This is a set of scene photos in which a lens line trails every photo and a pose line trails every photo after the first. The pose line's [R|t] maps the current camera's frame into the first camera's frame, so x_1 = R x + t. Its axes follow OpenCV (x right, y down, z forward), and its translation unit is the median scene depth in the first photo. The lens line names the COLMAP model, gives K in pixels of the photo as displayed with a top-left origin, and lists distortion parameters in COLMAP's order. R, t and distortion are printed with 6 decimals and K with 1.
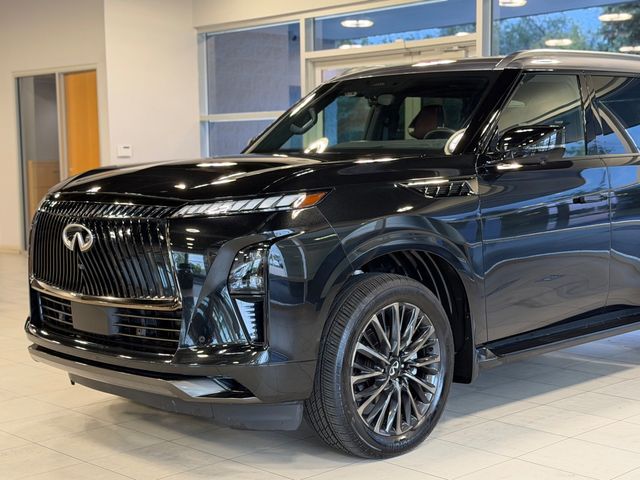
lens RADIAL K [[1027.0, 0, 320.0], [0, 1027.0, 244.9], [0, 0, 1]] dist [0.076406, 0.000000]
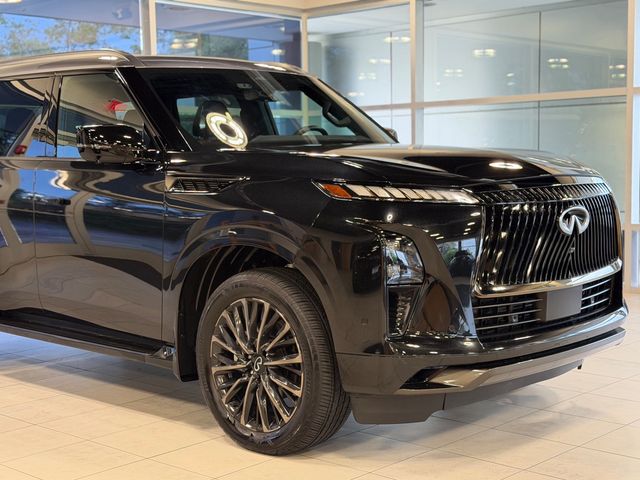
lens RADIAL K [[987.8, 0, 322.1], [0, 987.8, 239.5], [0, 0, 1]] dist [0.057788, 0.000000]
pose [[-0.028238, -0.074958, 0.996787, -1.166957], [0.109296, 0.990974, 0.077617, -0.088365], [-0.993608, 0.111136, -0.019791, 1.254262]]
